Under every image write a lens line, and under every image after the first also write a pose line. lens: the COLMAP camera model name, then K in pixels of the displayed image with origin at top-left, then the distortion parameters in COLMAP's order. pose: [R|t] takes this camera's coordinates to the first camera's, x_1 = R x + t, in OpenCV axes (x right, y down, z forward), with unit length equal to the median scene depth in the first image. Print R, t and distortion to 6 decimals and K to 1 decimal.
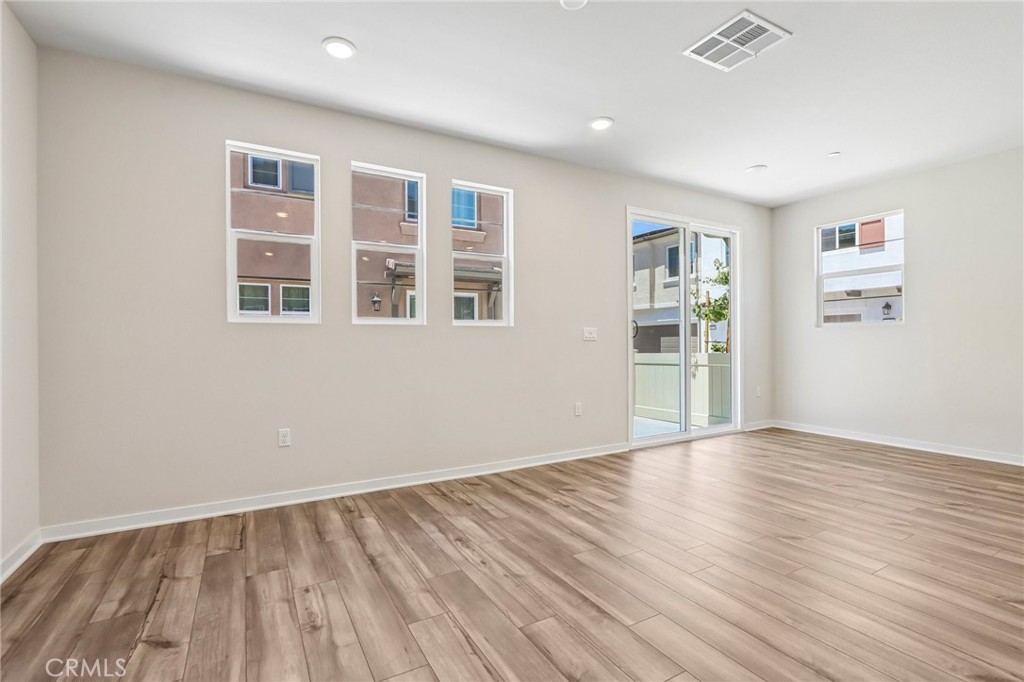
lens RADIAL K [[471.5, 0, 513.2], [0, 471.5, 345.8], [0, 0, 1]] dist [-0.013845, 0.000783]
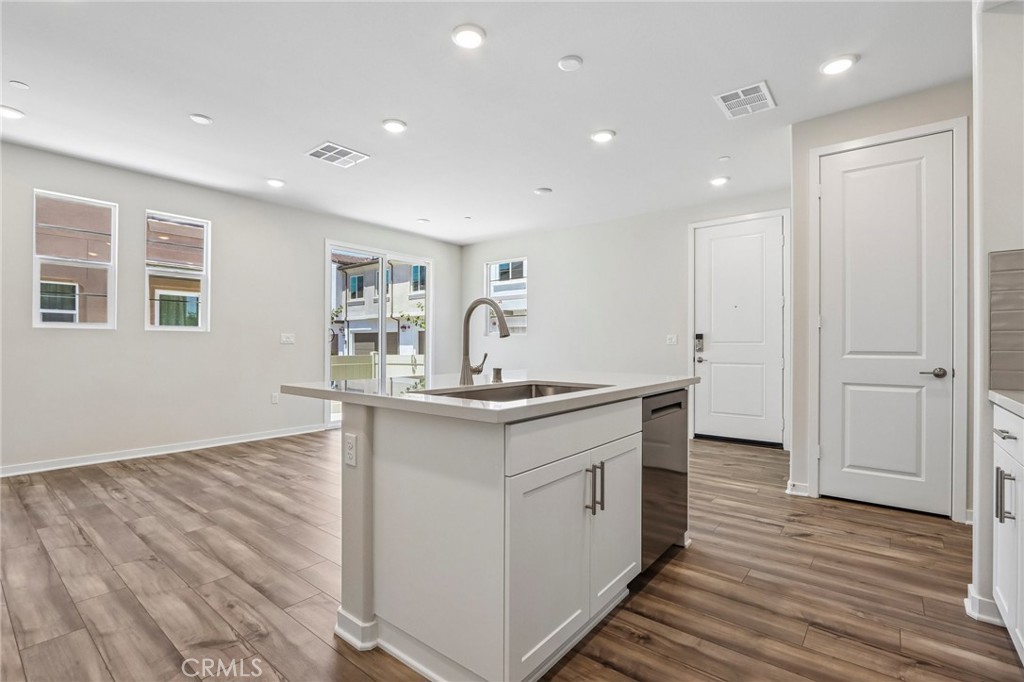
lens RADIAL K [[471.5, 0, 512.7], [0, 471.5, 343.8], [0, 0, 1]] dist [-0.013845, 0.000783]
pose [[0.930640, 0.010542, 0.365785, 0.347065], [-0.006384, 0.999901, -0.012575, 0.001093], [-0.365881, 0.009367, 0.930614, -0.514783]]
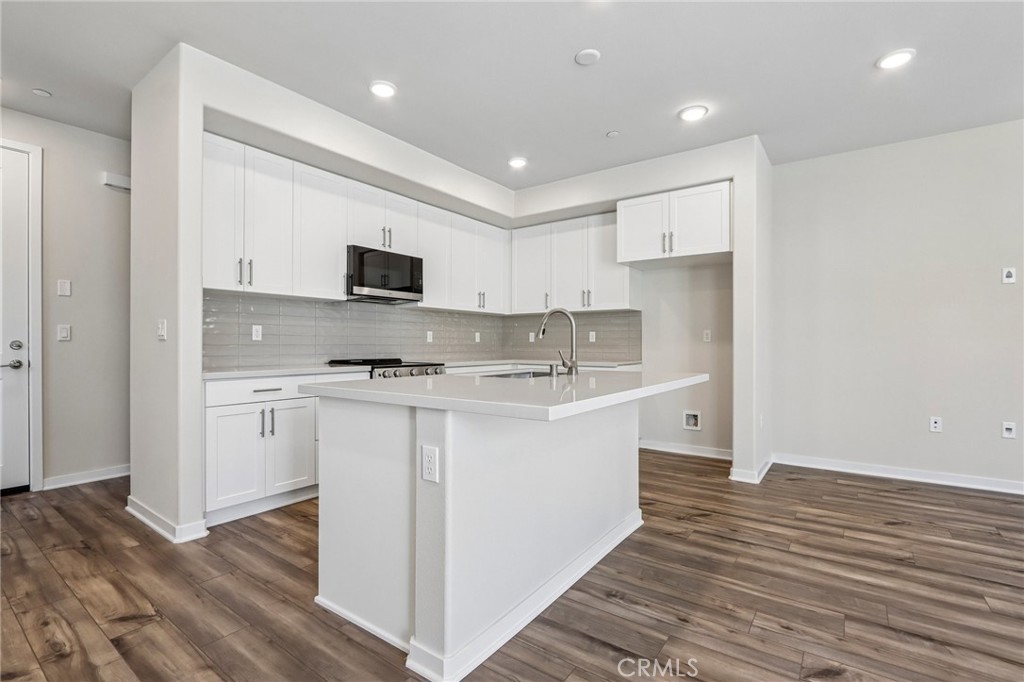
lens RADIAL K [[471.5, 0, 509.4], [0, 471.5, 343.4], [0, 0, 1]] dist [-0.013845, 0.000783]
pose [[-0.913404, 0.004157, -0.407032, 0.916526], [0.001216, 0.999971, 0.007485, -0.010887], [0.407052, 0.006342, -0.913383, 0.722302]]
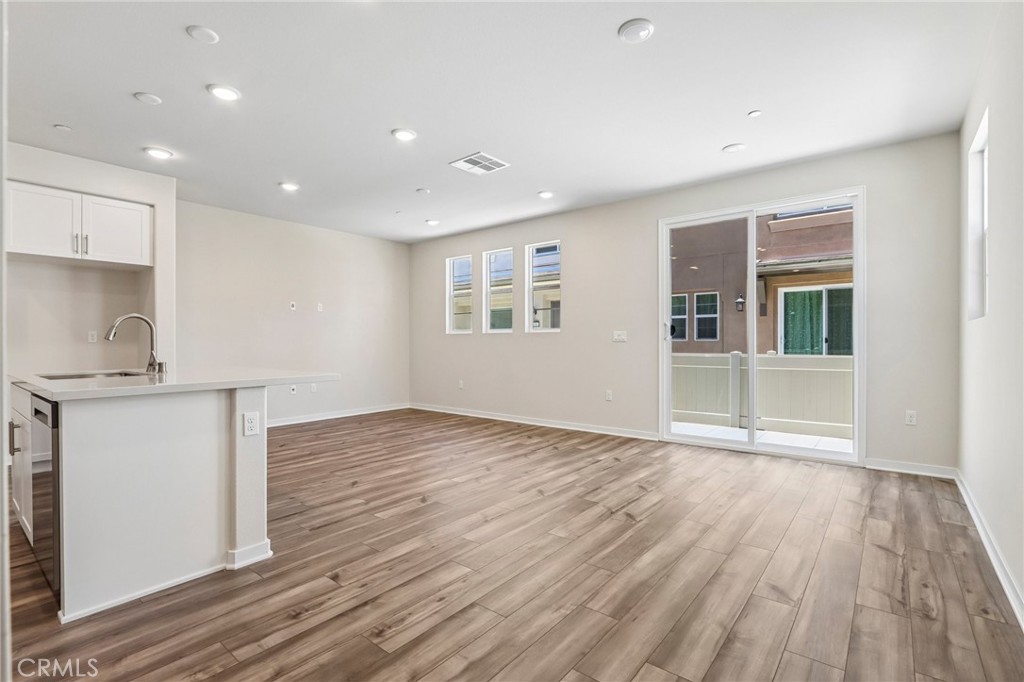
lens RADIAL K [[471.5, 0, 516.5], [0, 471.5, 345.8], [0, 0, 1]] dist [-0.013845, 0.000783]
pose [[0.363967, 0.013236, -0.931318, 1.591840], [-0.004764, 0.999912, 0.012349, -0.018156], [0.931400, -0.000058, 0.363998, 0.389675]]
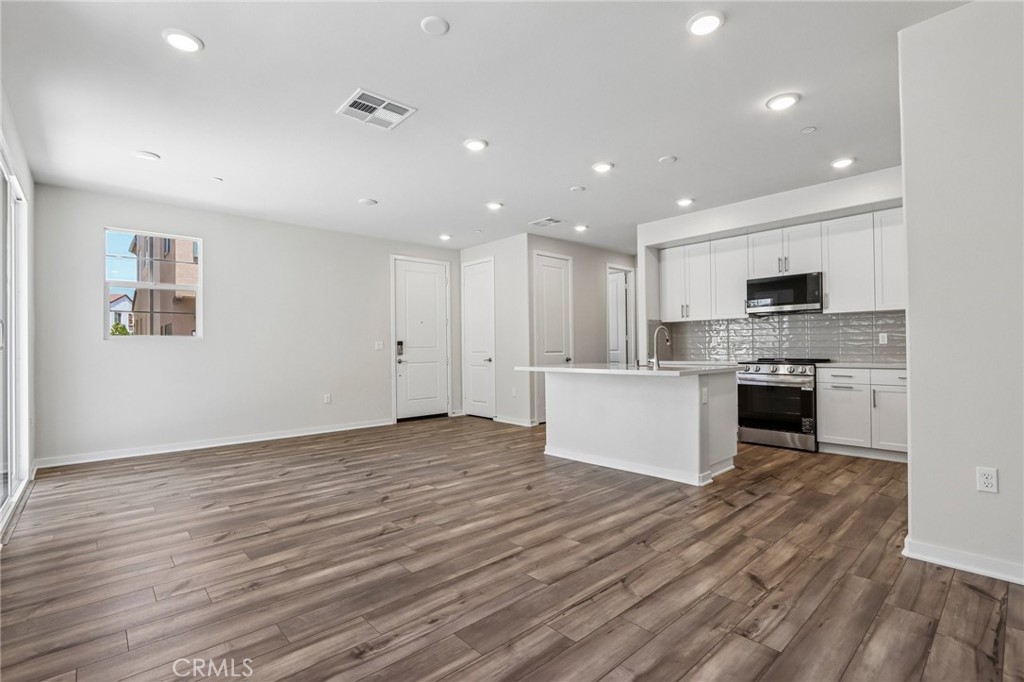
lens RADIAL K [[471.5, 0, 515.5], [0, 471.5, 342.8], [0, 0, 1]] dist [-0.013845, 0.000783]
pose [[-0.222093, 0.021520, 0.974788, -0.612938], [0.018695, 0.999667, -0.017809, -0.003471], [-0.974846, 0.014269, -0.222421, 0.705234]]
